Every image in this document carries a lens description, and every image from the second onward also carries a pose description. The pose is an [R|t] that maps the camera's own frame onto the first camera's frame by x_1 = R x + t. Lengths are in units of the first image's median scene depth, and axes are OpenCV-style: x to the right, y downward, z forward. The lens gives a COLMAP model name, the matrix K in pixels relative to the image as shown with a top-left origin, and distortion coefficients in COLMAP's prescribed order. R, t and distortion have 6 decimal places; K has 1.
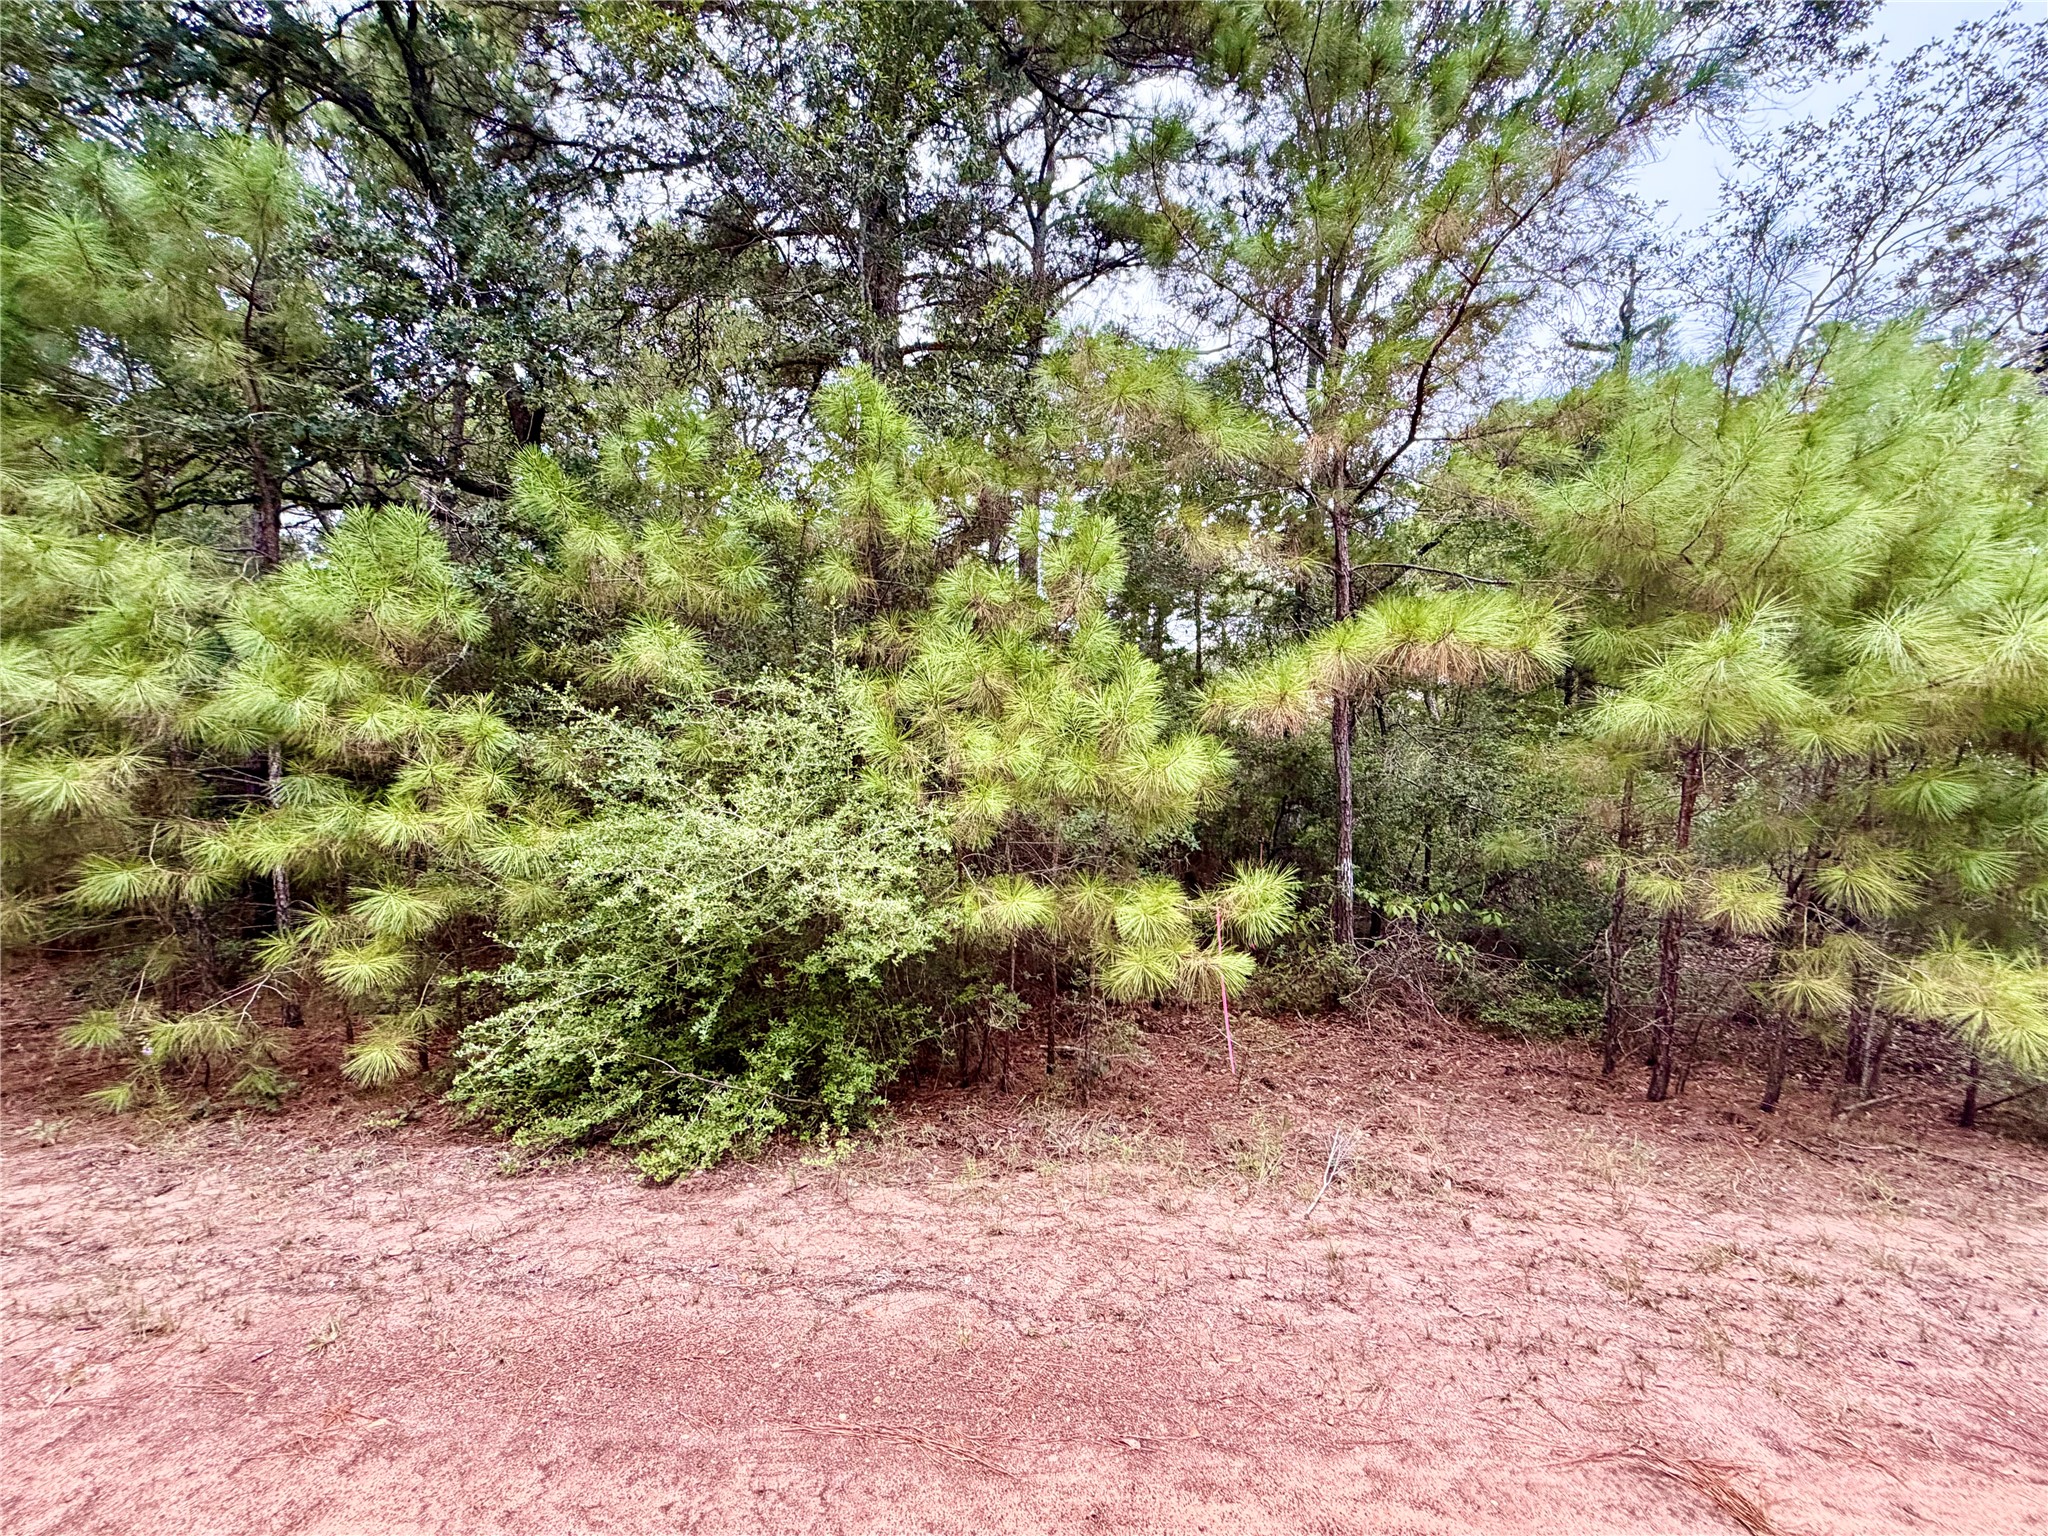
lens RADIAL K [[816.7, 0, 1022.1], [0, 816.7, 757.5], [0, 0, 1]] dist [-0.000053, 0.000040]
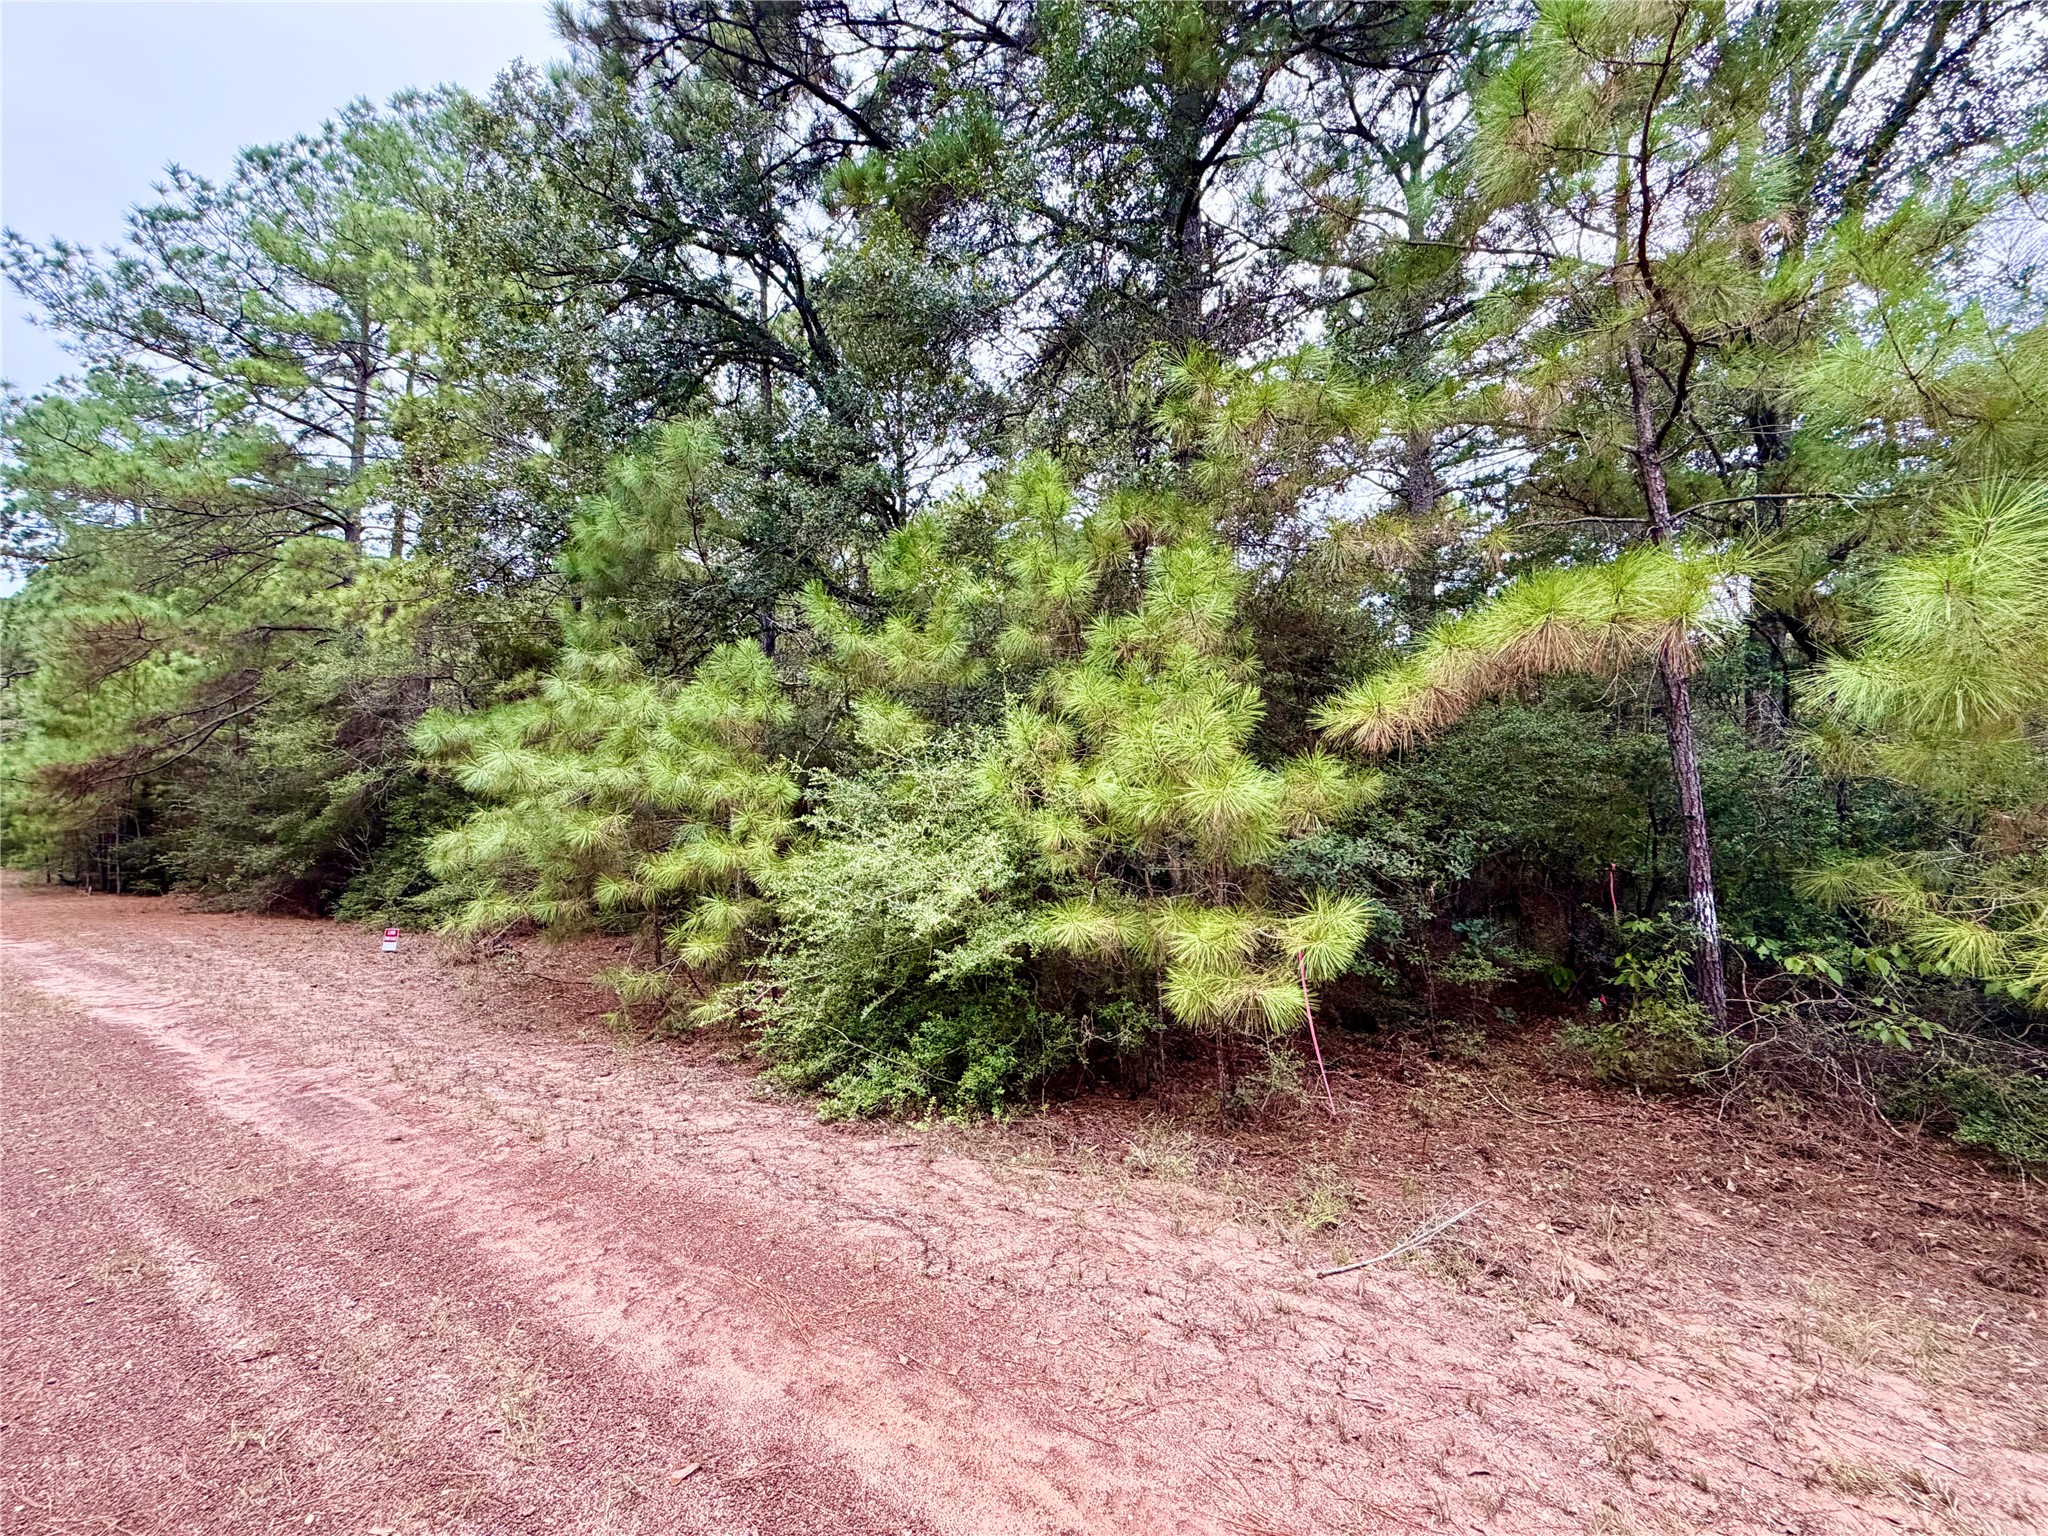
lens RADIAL K [[816.7, 0, 1017.2], [0, 816.7, 767.7], [0, 0, 1]] dist [-0.000053, 0.000040]
pose [[0.840249, -0.065055, -0.538284, 0.495145], [0.051999, 0.997868, -0.039429, 0.009556], [0.539702, 0.005140, 0.841841, 0.032475]]
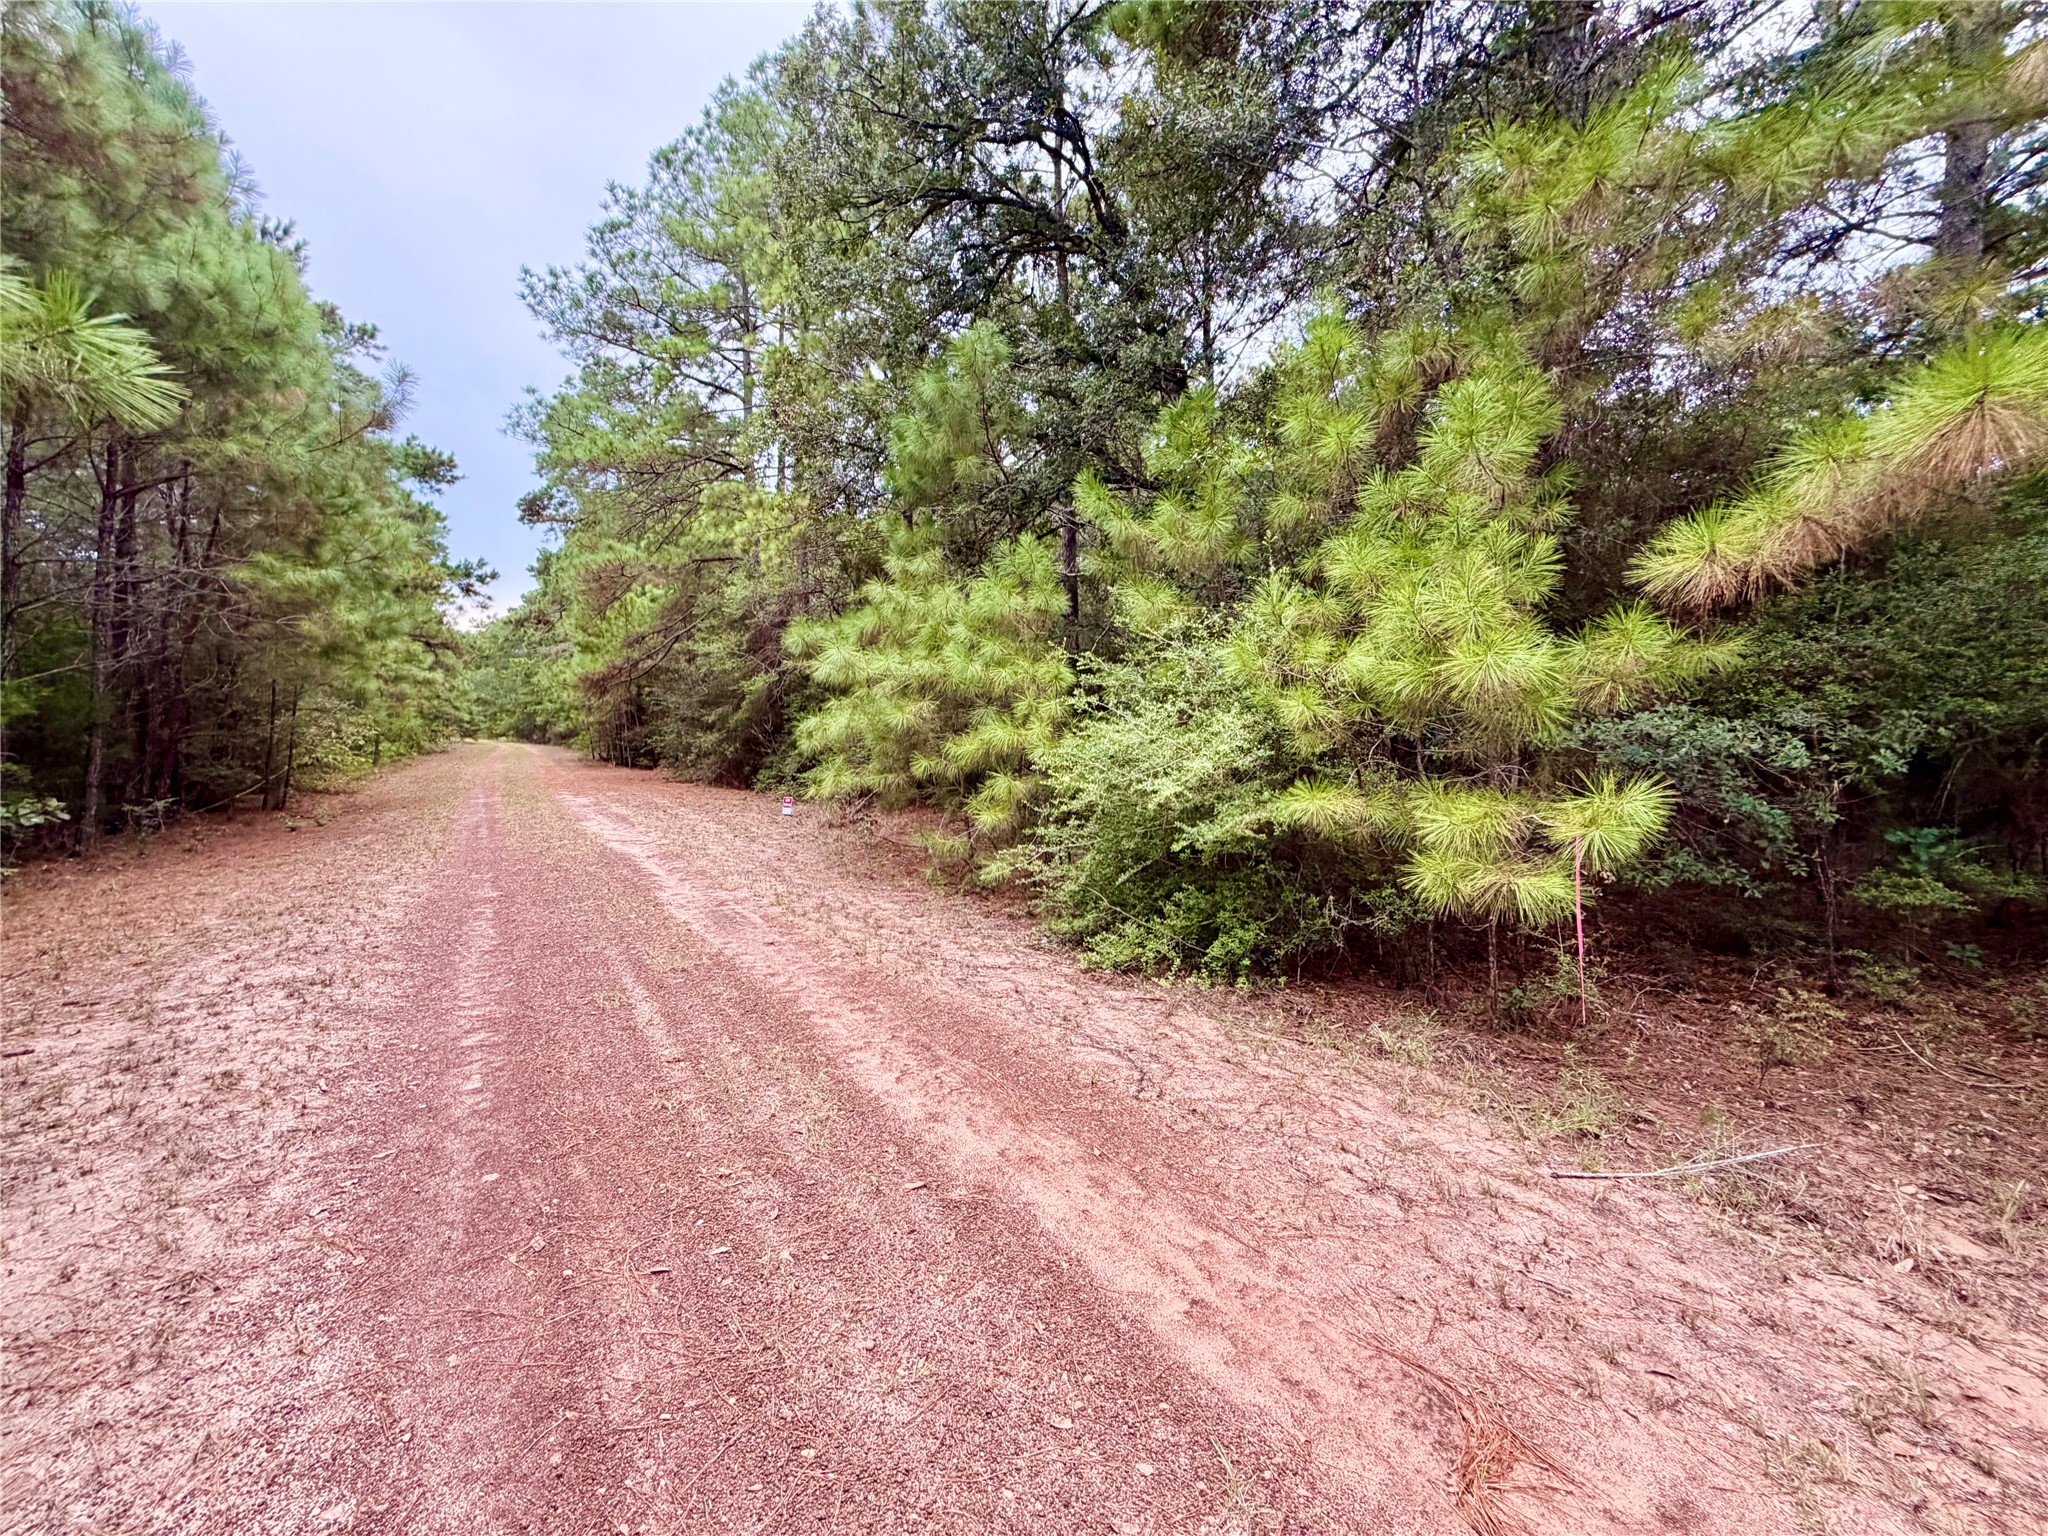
lens RADIAL K [[816.7, 0, 1016.5], [0, 816.7, 768.4], [0, 0, 1]] dist [-0.000053, 0.000040]
pose [[0.567372, 0.021408, -0.823183, 0.606455], [0.060845, 0.995840, 0.067835, 0.037304], [0.821211, -0.088574, 0.563709, 0.073924]]
